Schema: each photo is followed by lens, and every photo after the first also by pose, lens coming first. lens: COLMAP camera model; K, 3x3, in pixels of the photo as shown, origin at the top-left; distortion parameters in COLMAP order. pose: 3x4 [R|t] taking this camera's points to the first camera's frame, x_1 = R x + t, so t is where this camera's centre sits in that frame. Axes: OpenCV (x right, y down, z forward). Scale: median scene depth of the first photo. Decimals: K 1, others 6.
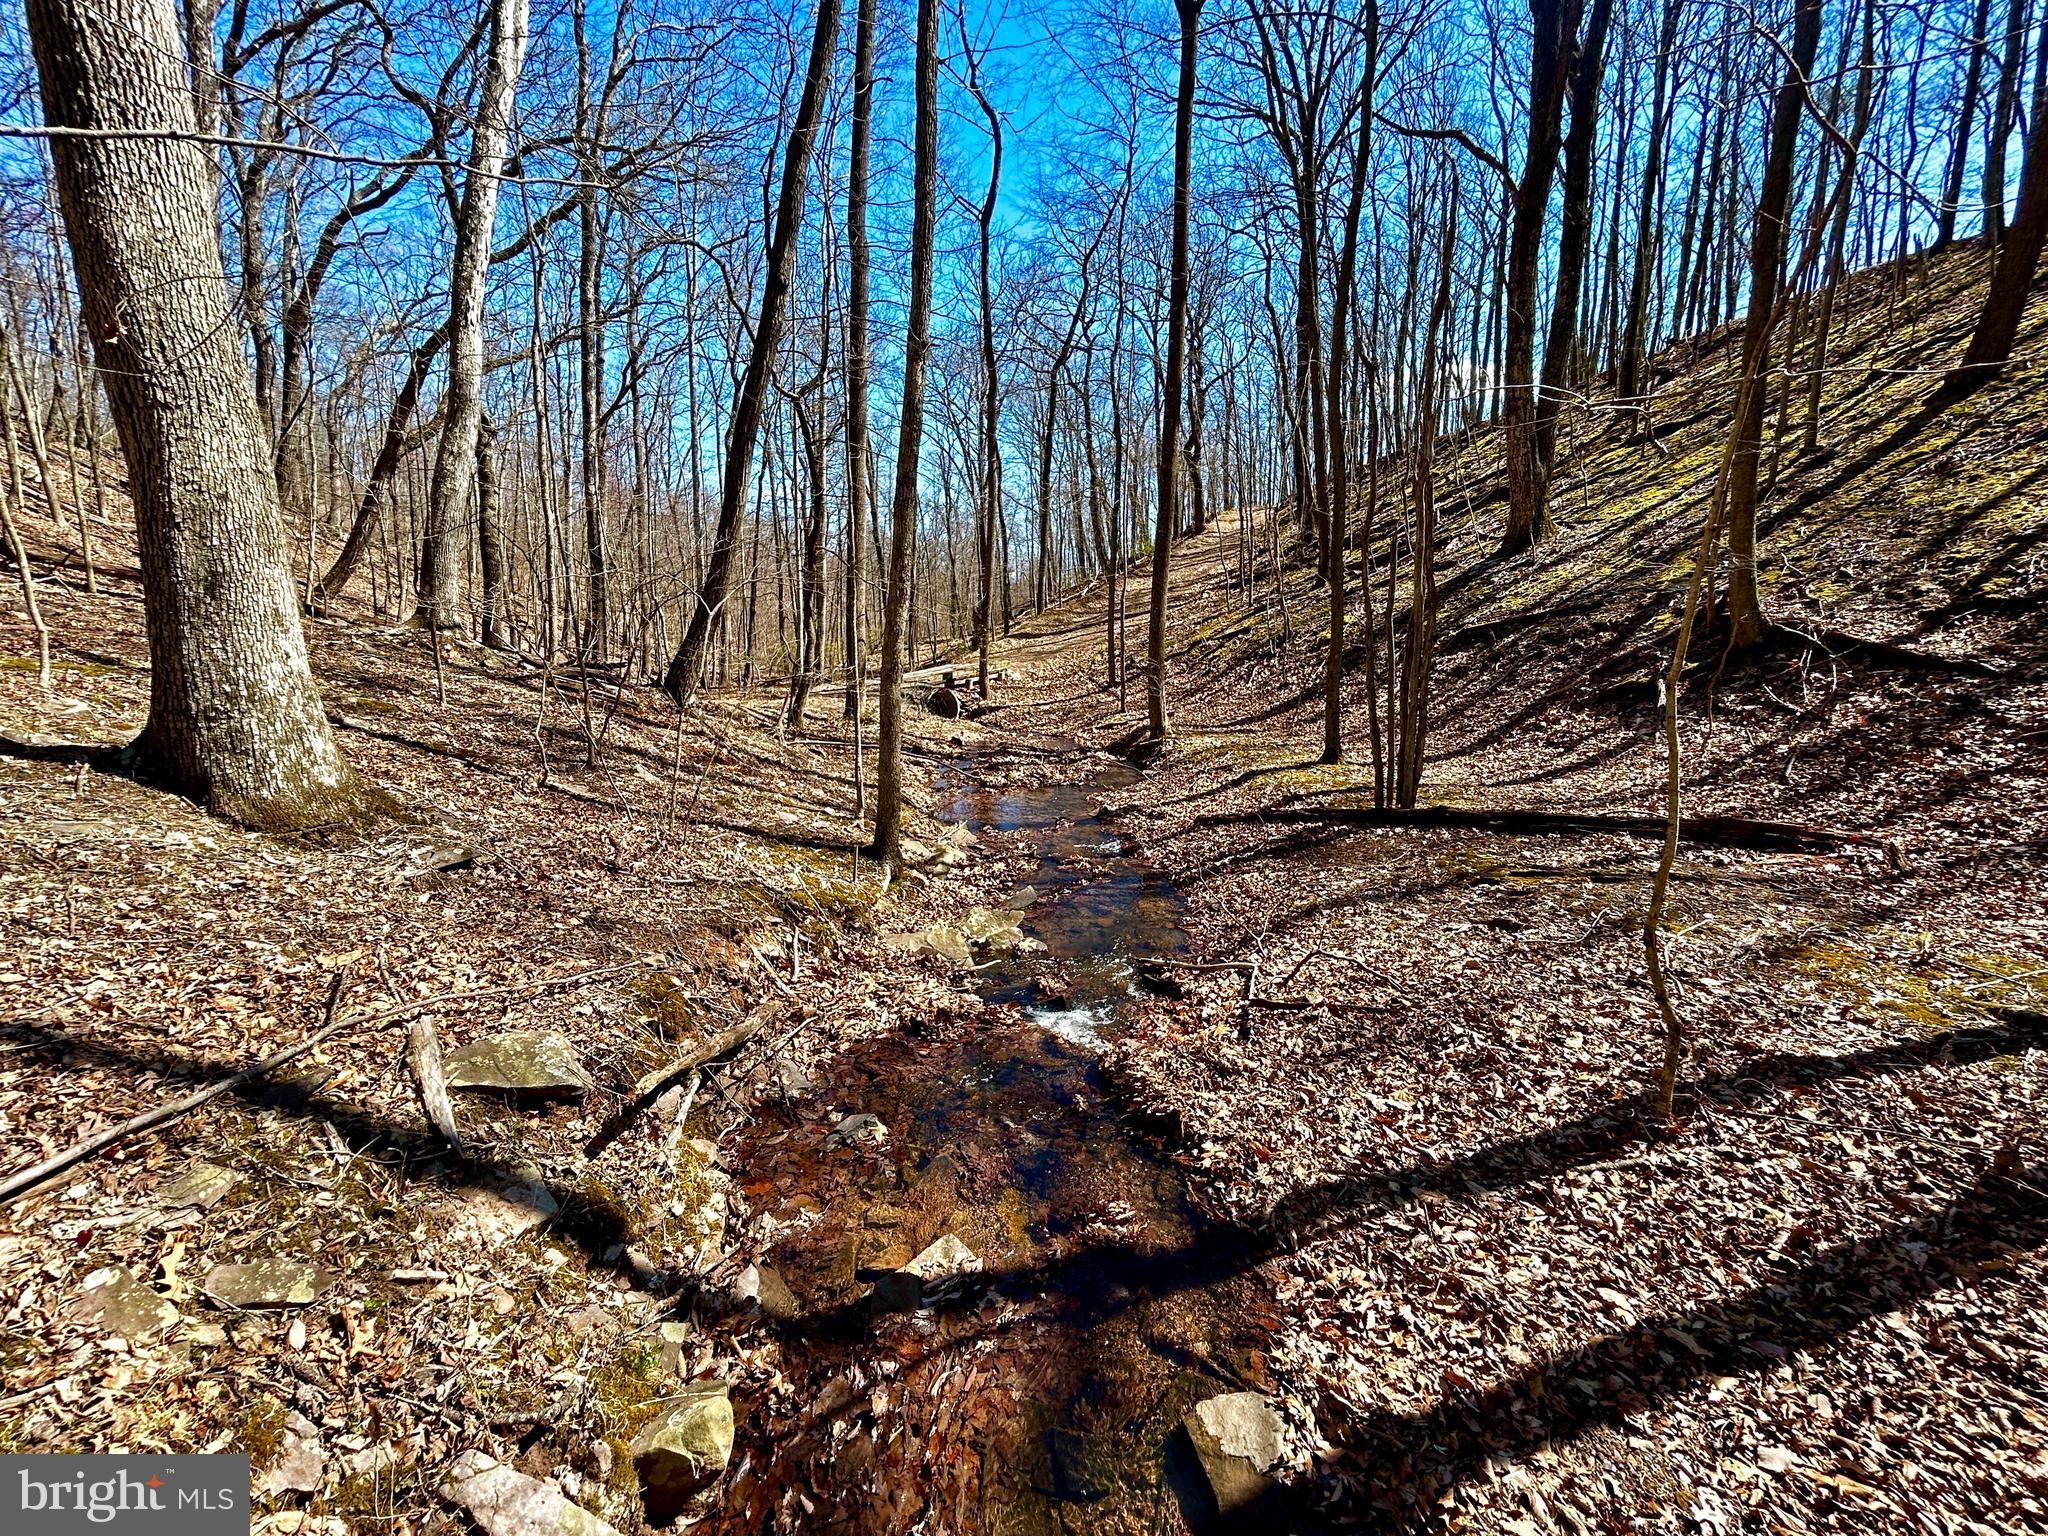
lens RADIAL K [[826.8, 0, 1026.8], [0, 826.8, 761.6], [0, 0, 1]] dist [-0.000253, 0.000250]
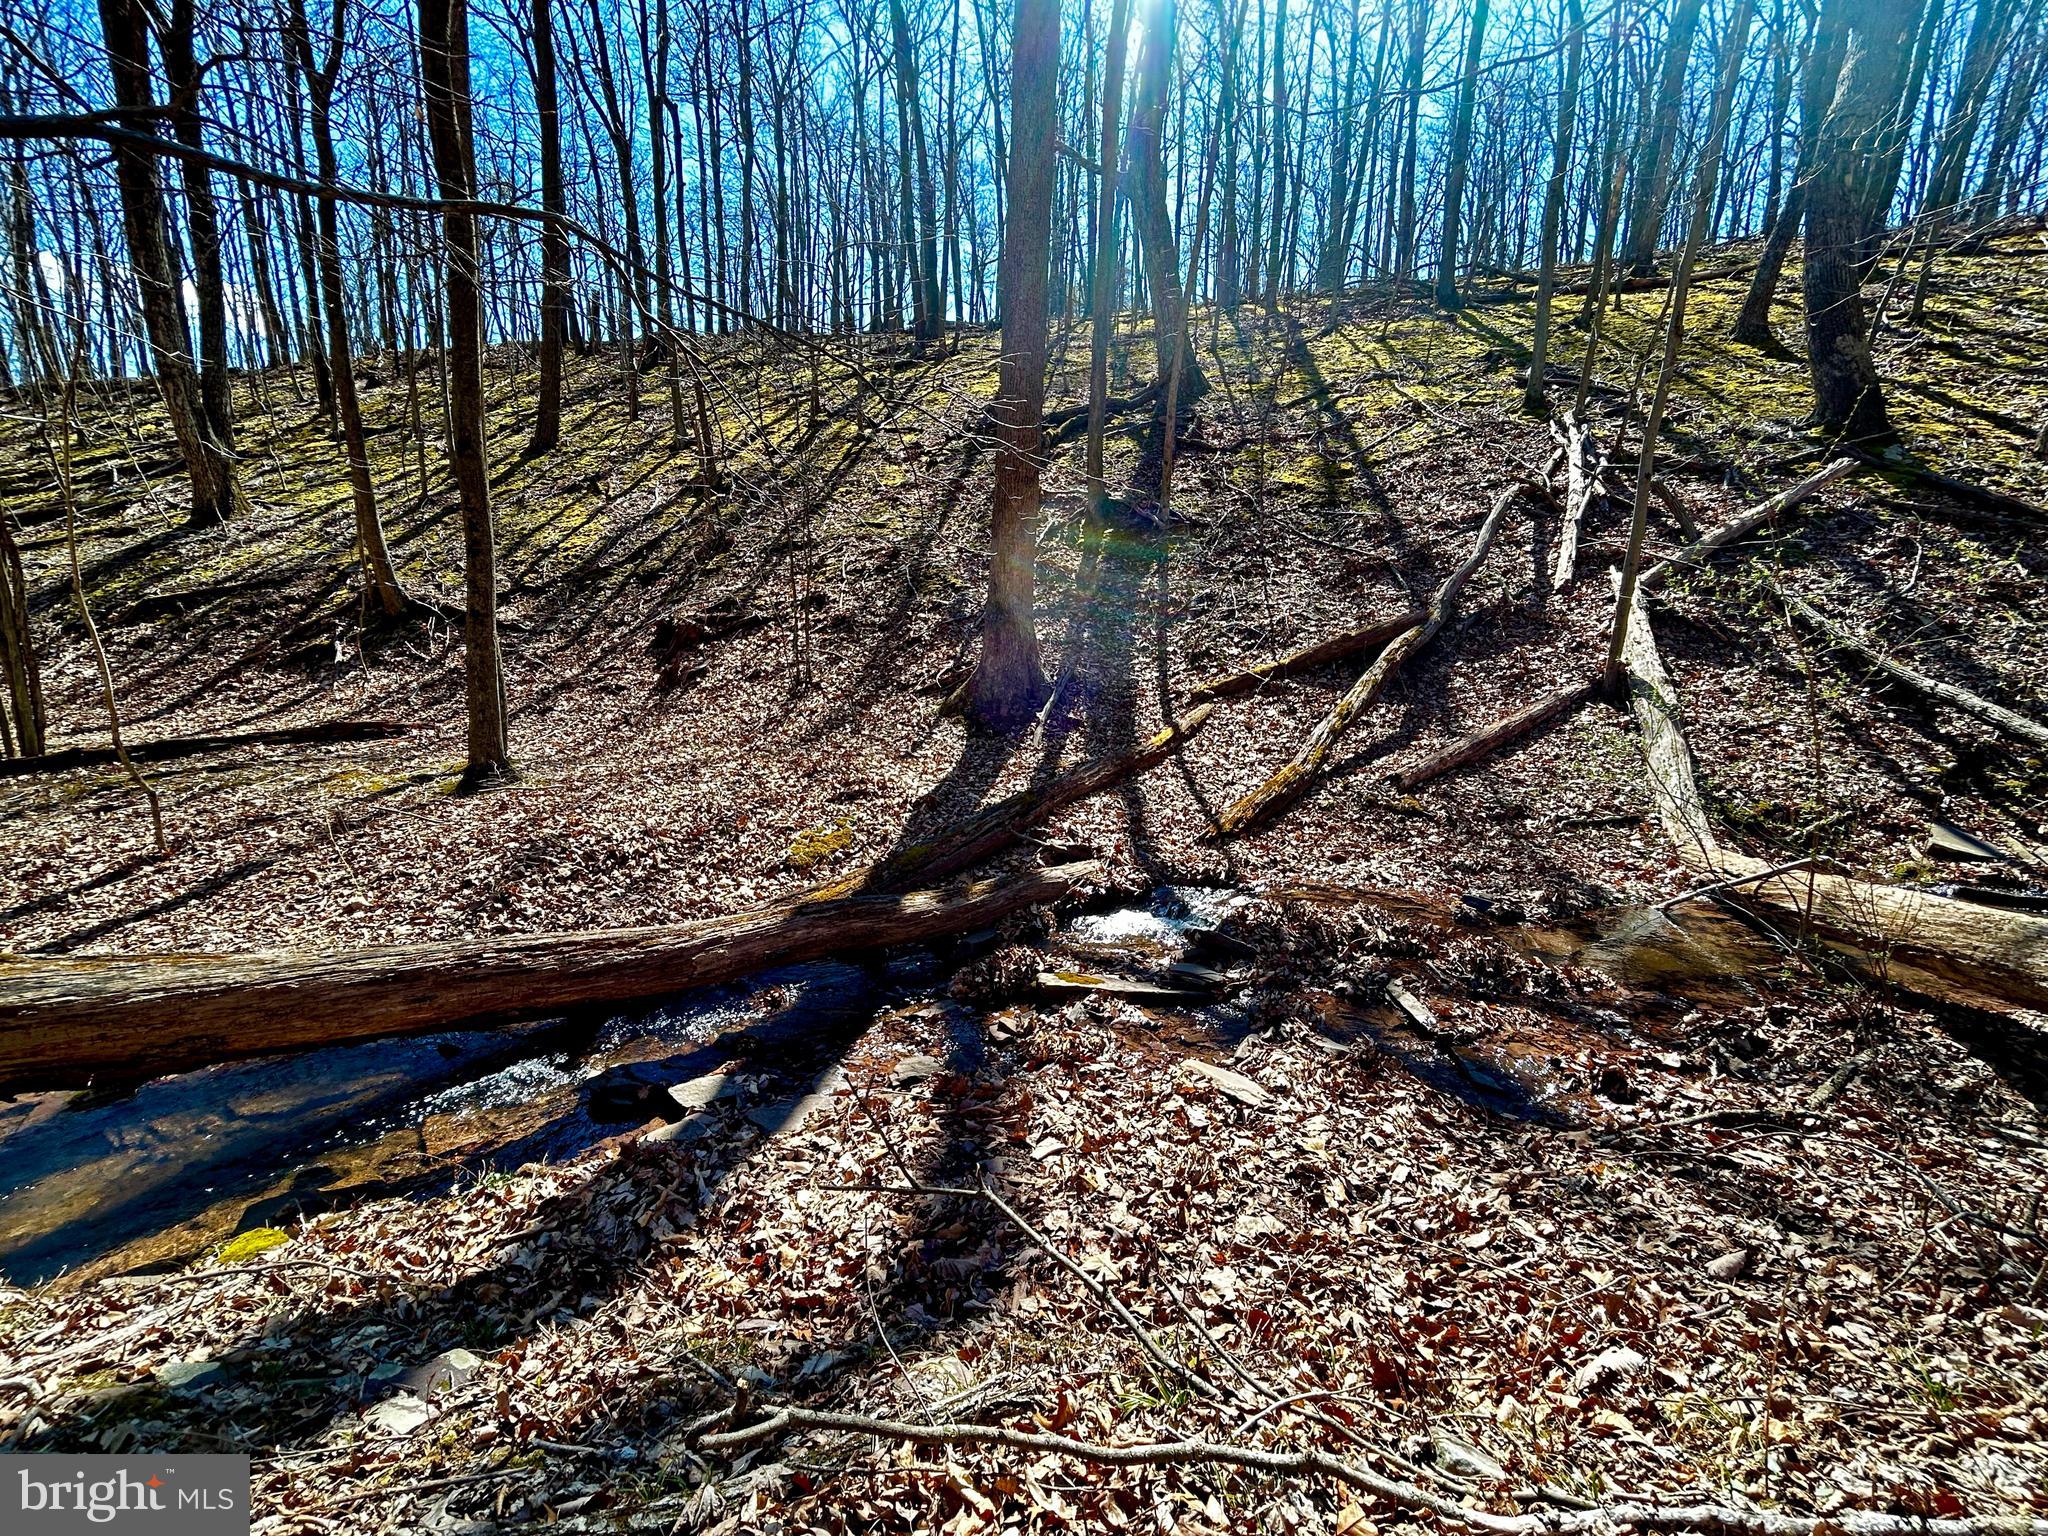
lens RADIAL K [[826.8, 0, 1026.8], [0, 826.8, 761.6], [0, 0, 1]] dist [-0.000253, 0.000250]
pose [[0.339047, -0.142551, 0.929907, -0.047133], [0.135436, 0.985553, 0.101701, 0.073809], [-0.930969, 0.091461, 0.353455, -0.306691]]
